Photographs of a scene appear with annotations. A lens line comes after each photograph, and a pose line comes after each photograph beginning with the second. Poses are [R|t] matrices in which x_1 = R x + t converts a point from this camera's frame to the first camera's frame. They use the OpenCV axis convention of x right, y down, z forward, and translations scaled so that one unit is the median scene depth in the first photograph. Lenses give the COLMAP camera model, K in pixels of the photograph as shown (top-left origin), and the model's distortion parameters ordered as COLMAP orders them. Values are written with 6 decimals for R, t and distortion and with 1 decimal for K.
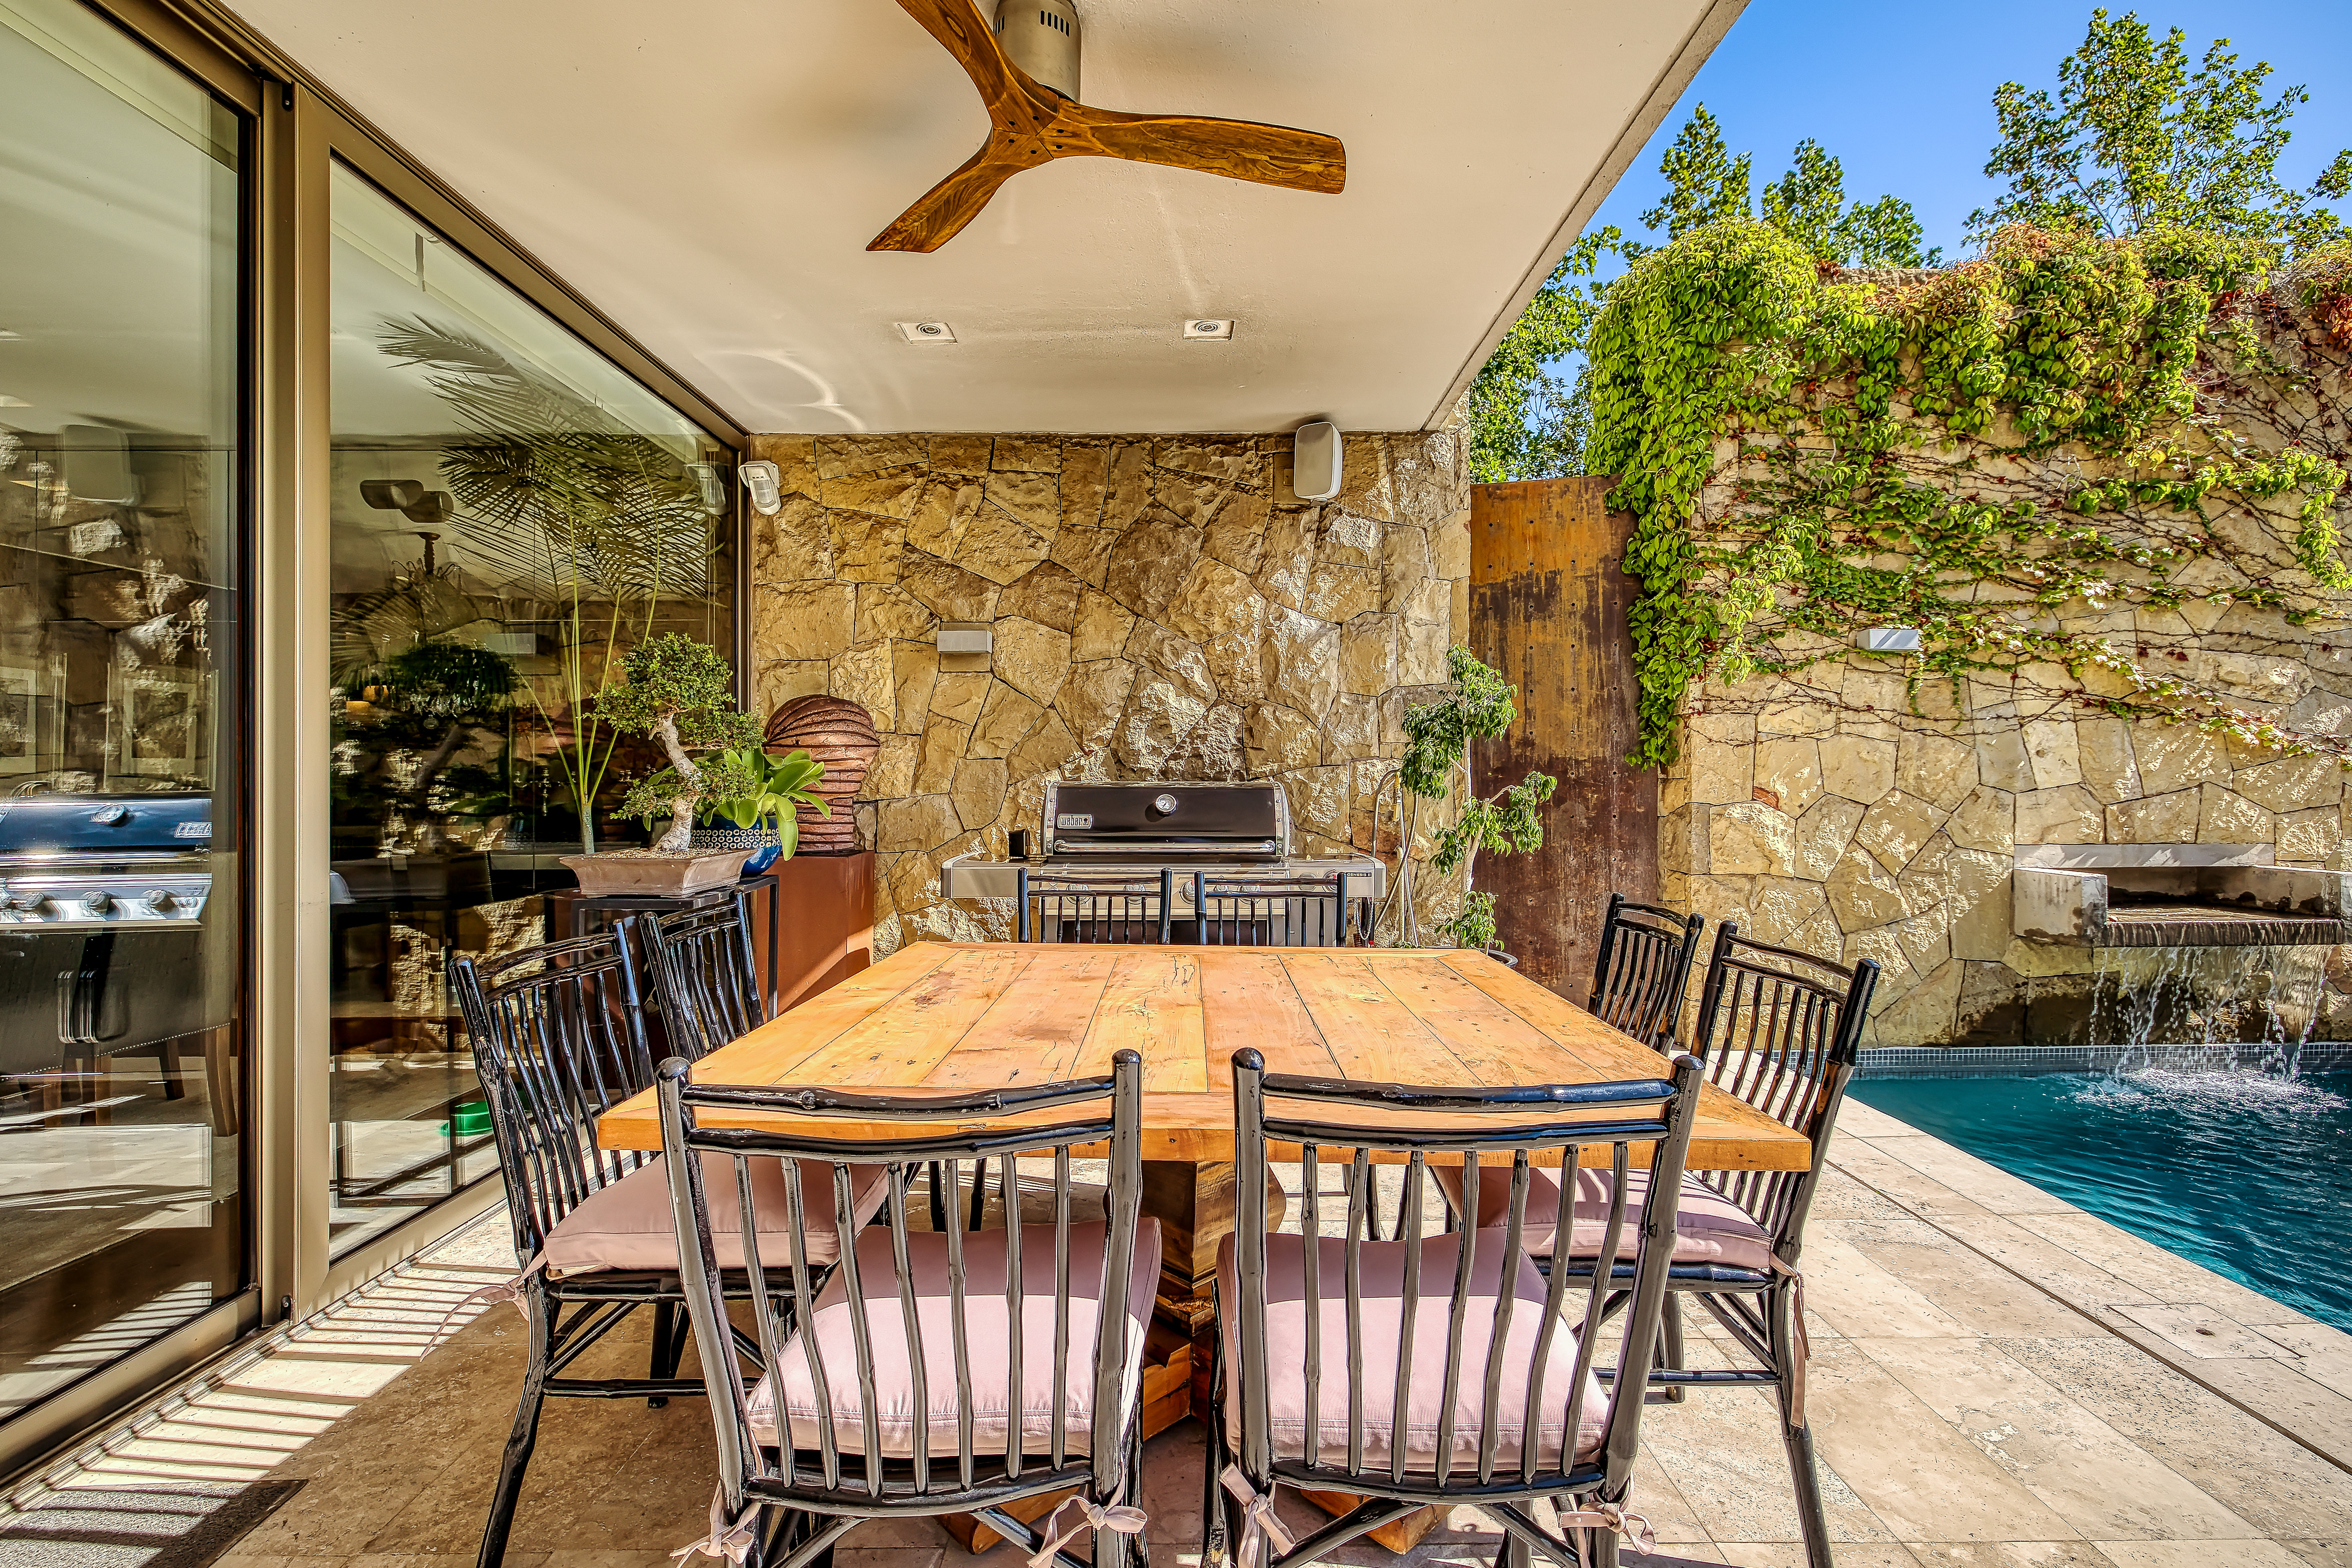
lens RADIAL K [[996.3, 0, 1207.6], [0, 996.3, 779.9], [0, 0, 1]] dist [-0.001801, -0.000395]
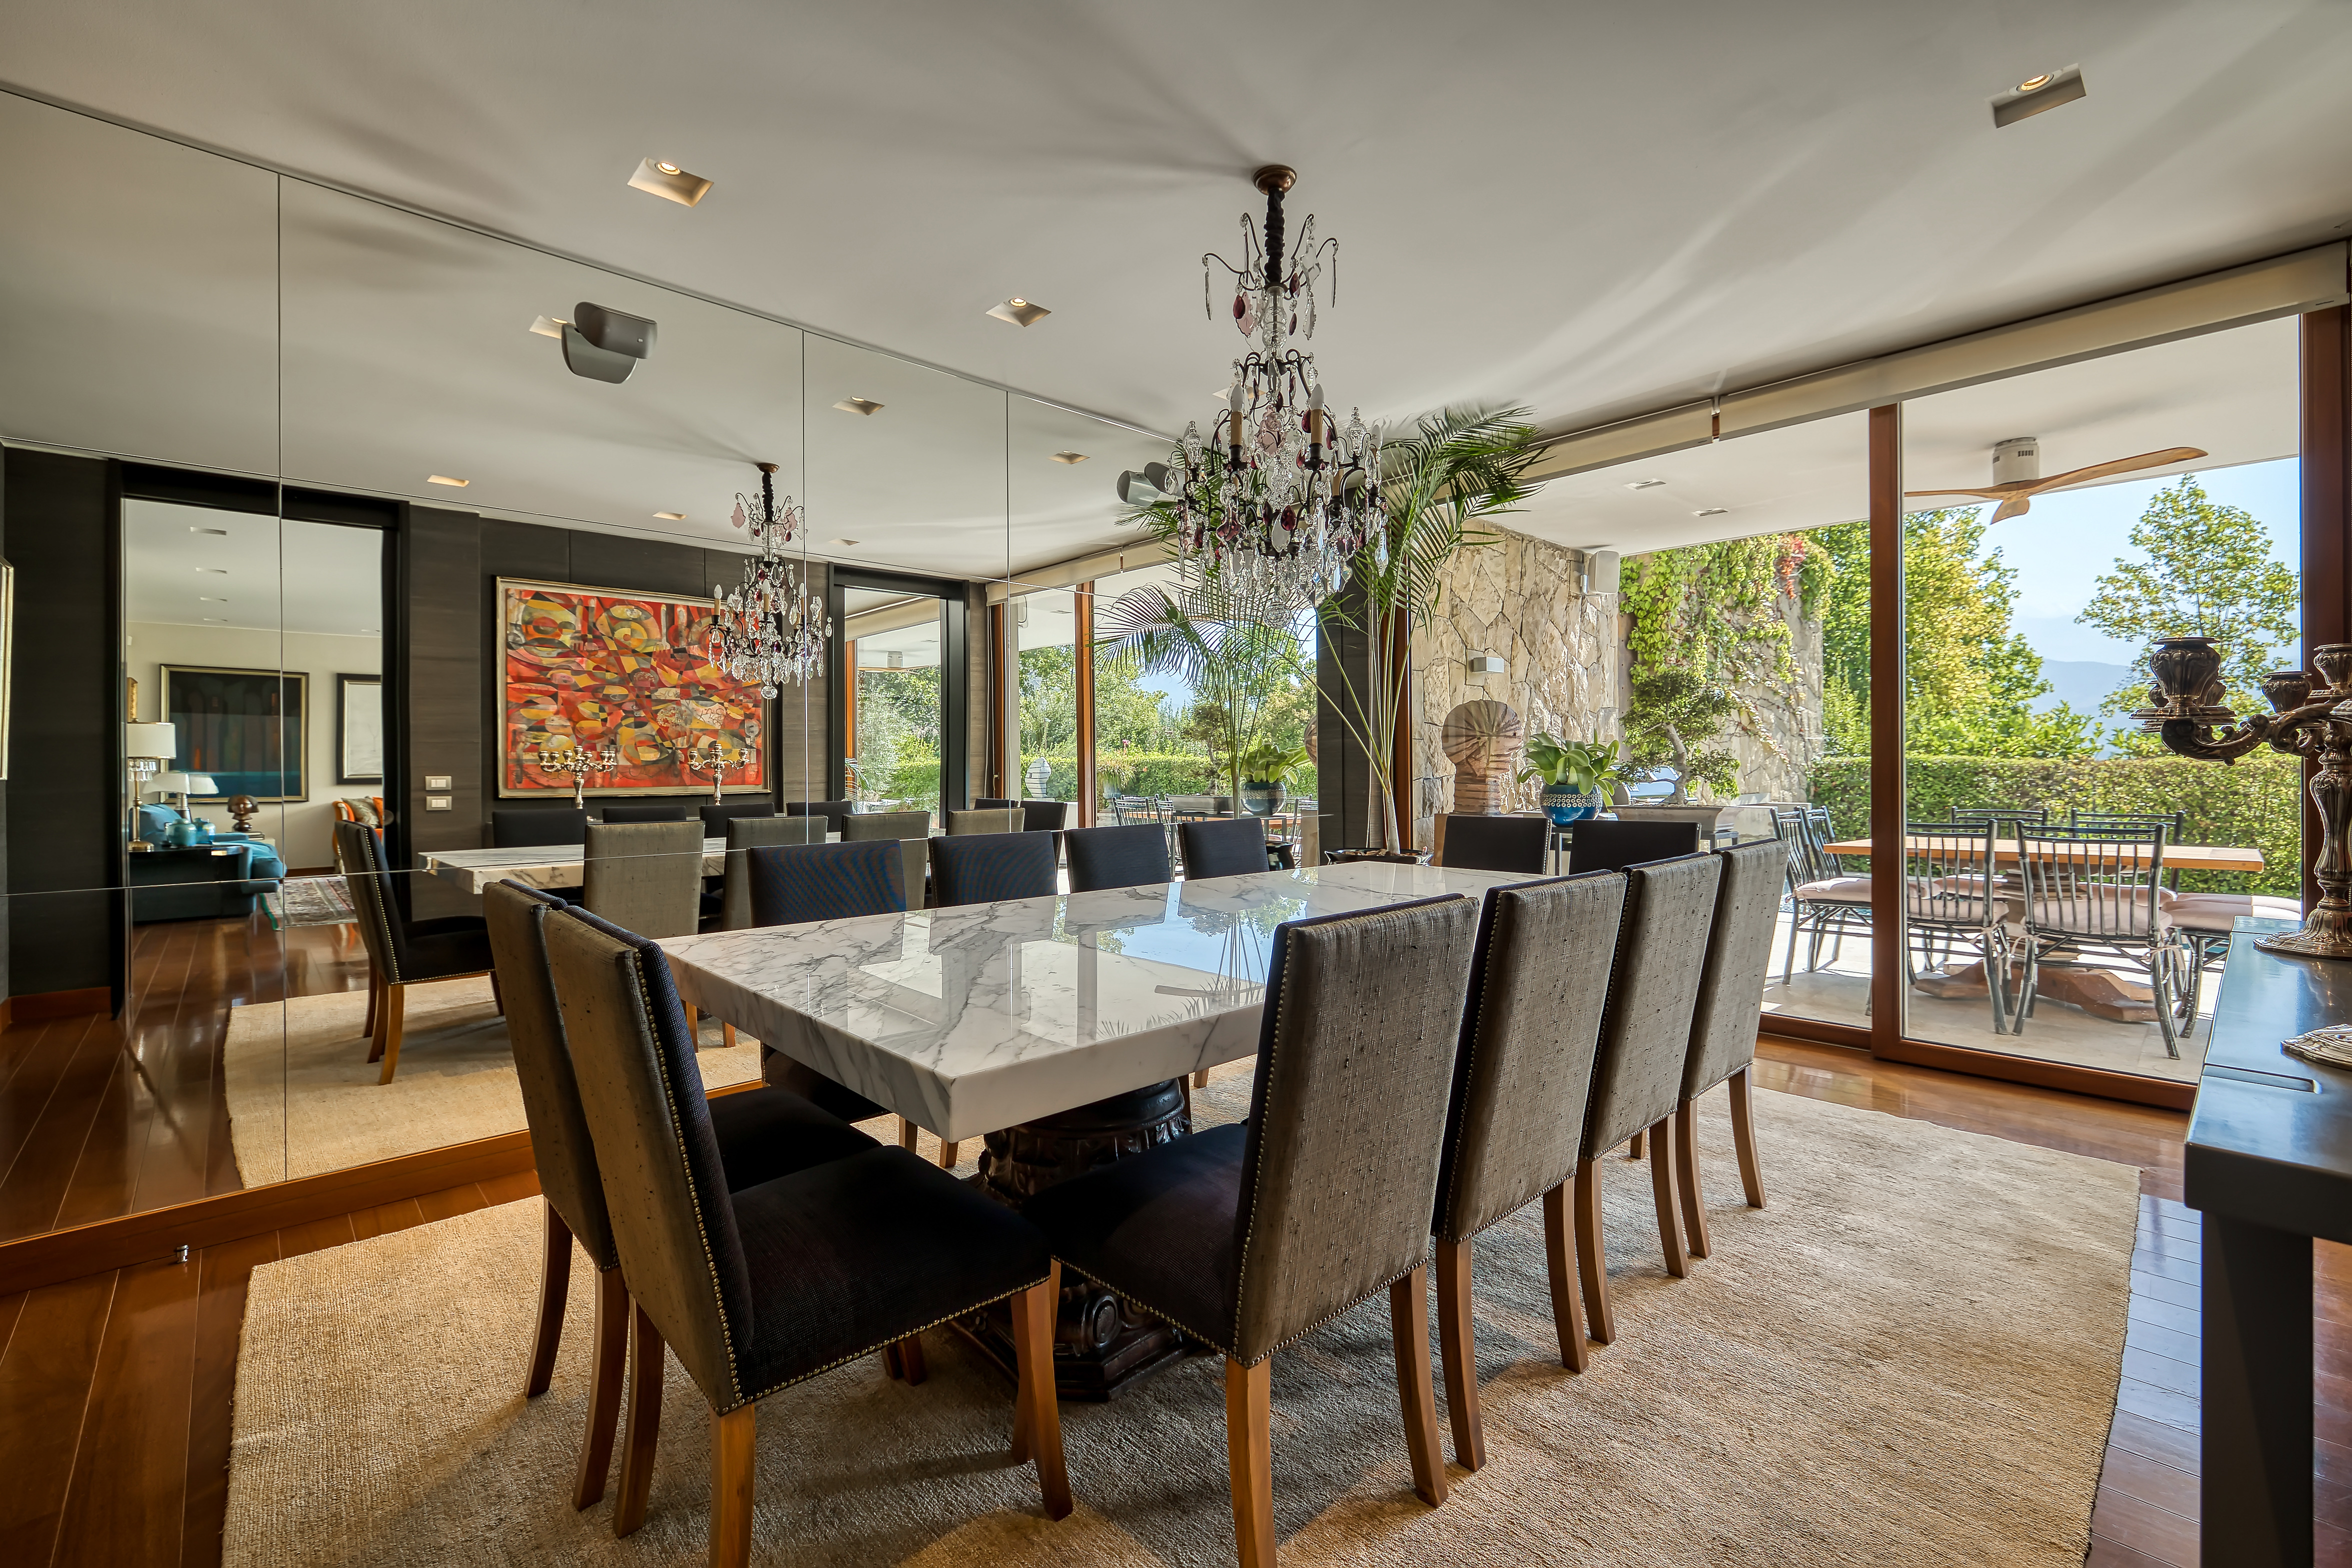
lens RADIAL K [[996.3, 0, 1172.3], [0, 996.3, 778.6], [0, 0, 1]] dist [-0.001801, -0.000395]
pose [[0.738772, -0.007575, 0.673913, -1.475759], [0.003579, 0.999967, 0.007317, 0.009574], [-0.673946, -0.002994, 0.738775, 0.245840]]
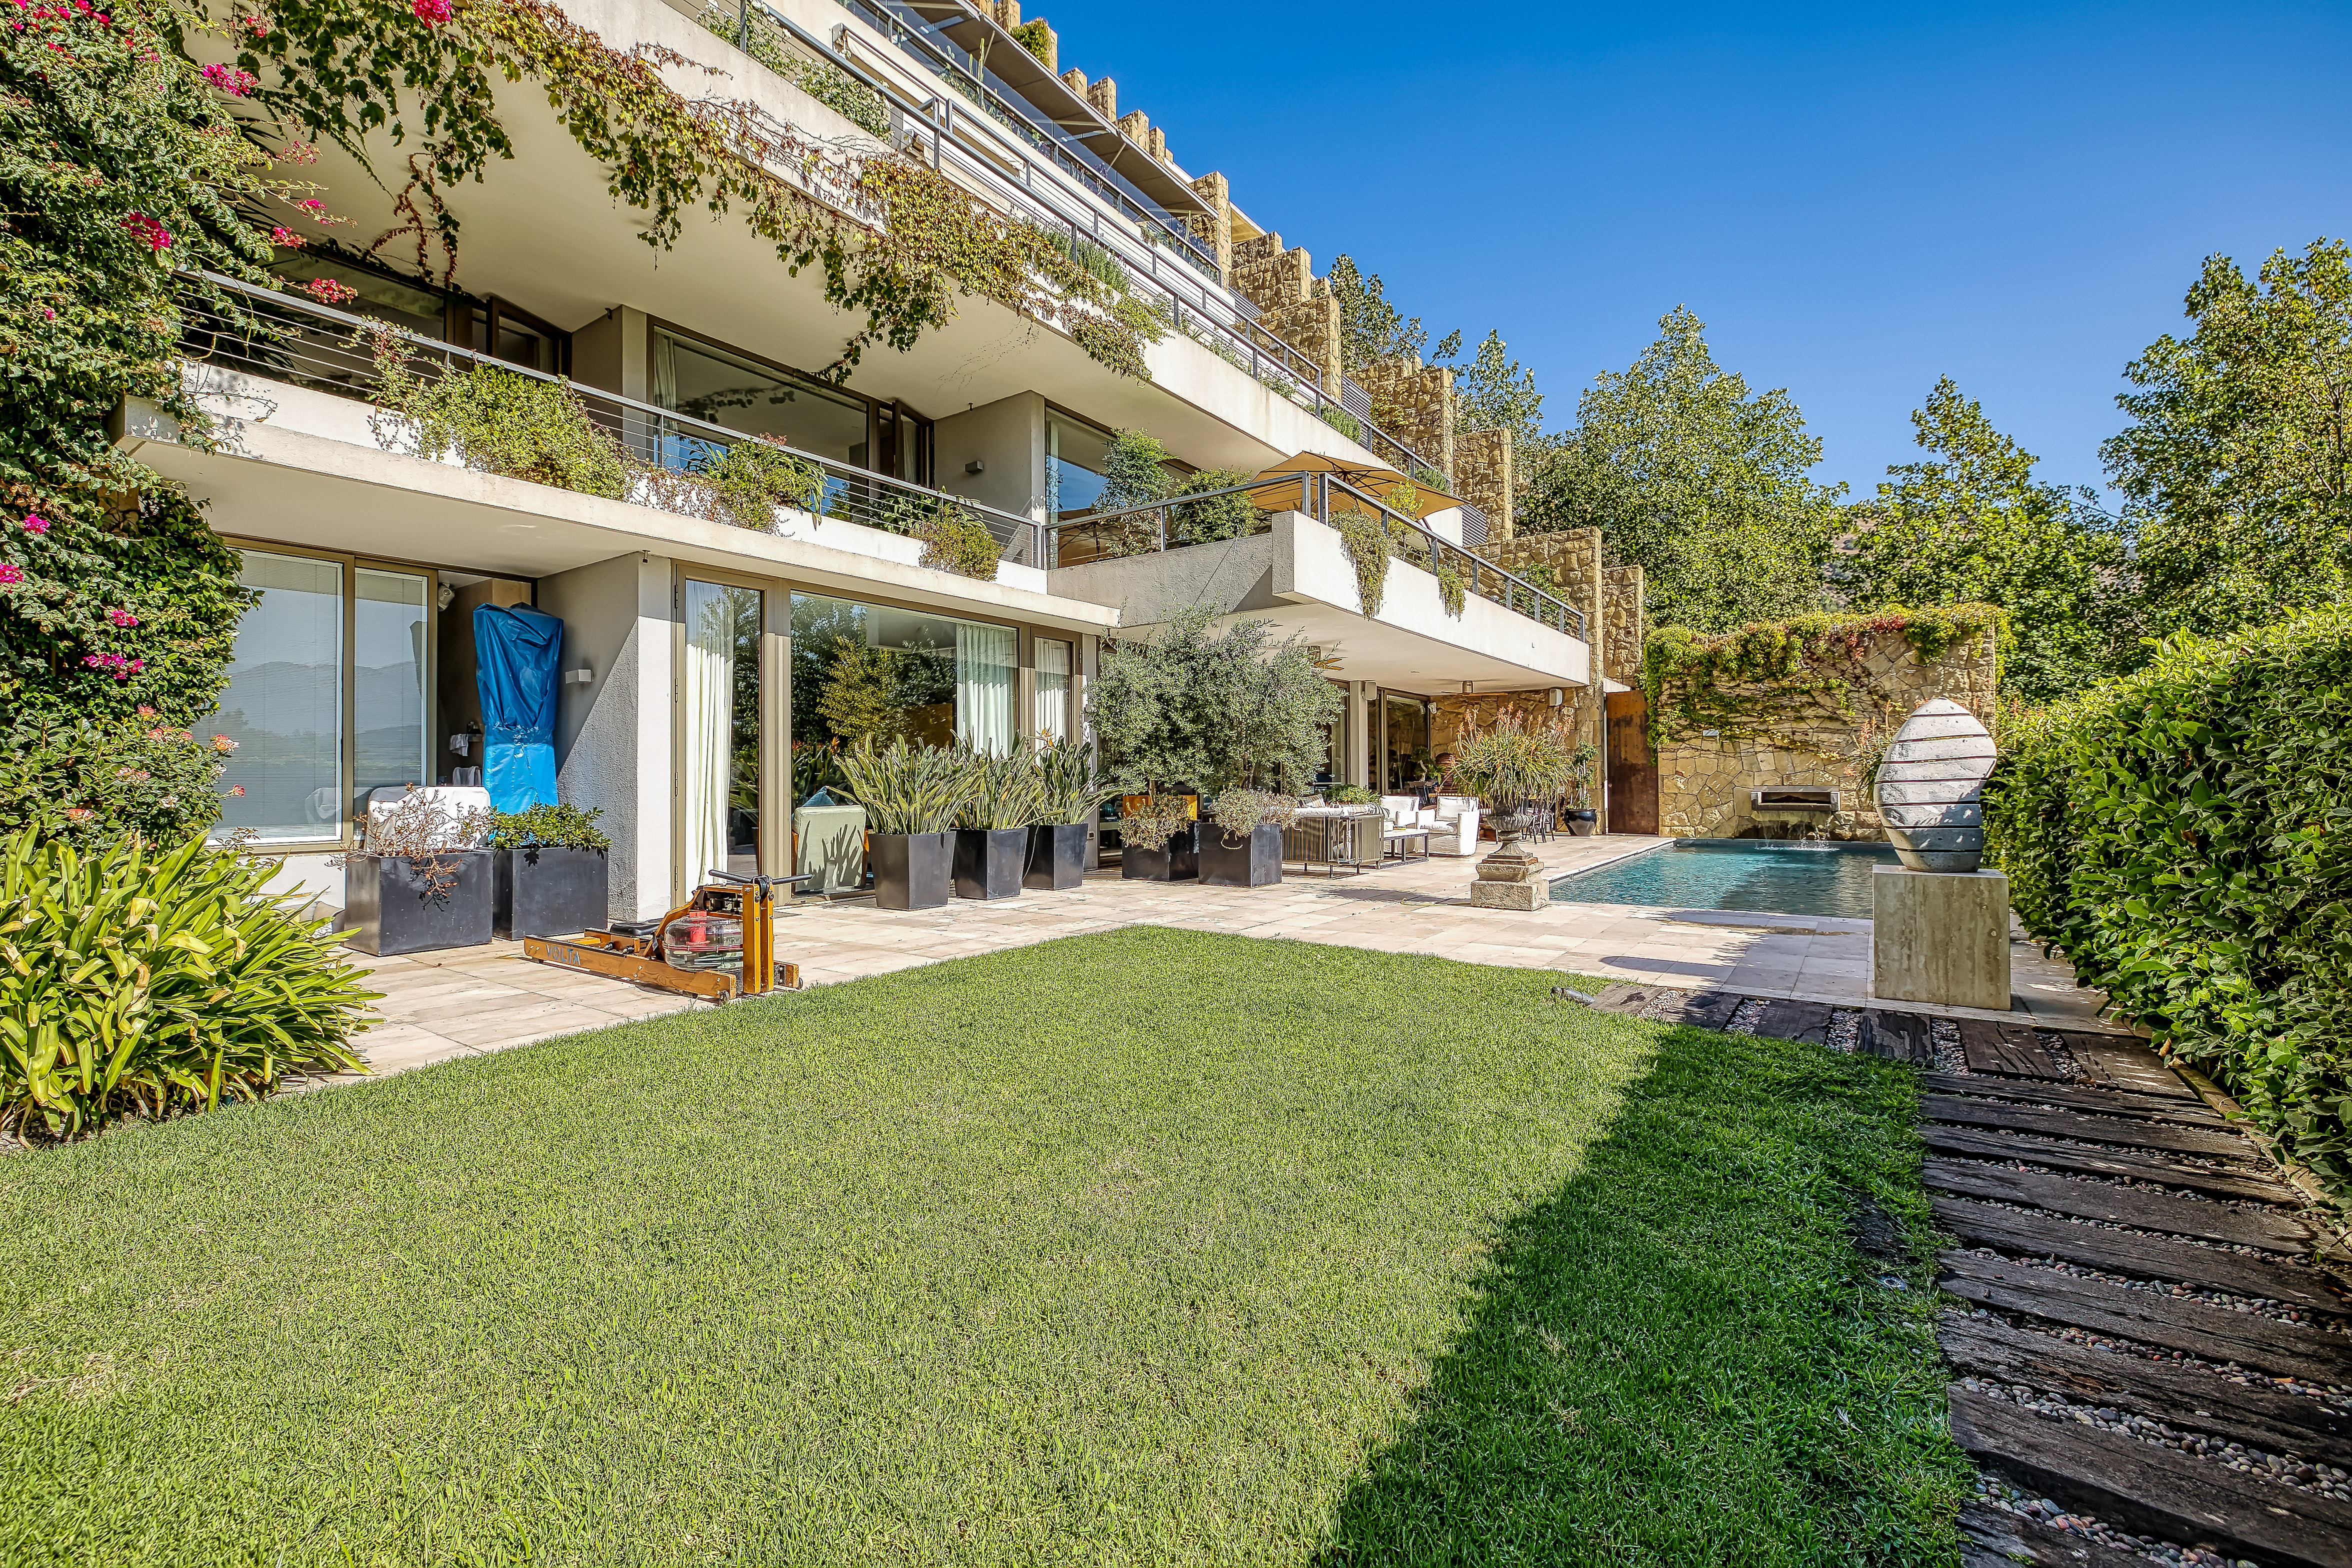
lens RADIAL K [[996.3, 0, 1156.6], [0, 996.3, 768.7], [0, 0, 1]] dist [-0.001801, -0.000395]
pose [[0.795025, -0.007018, -0.606536, 1.307249], [0.001970, 0.999958, -0.008987, 0.029931], [0.606574, 0.005950, 0.795005, -3.372845]]
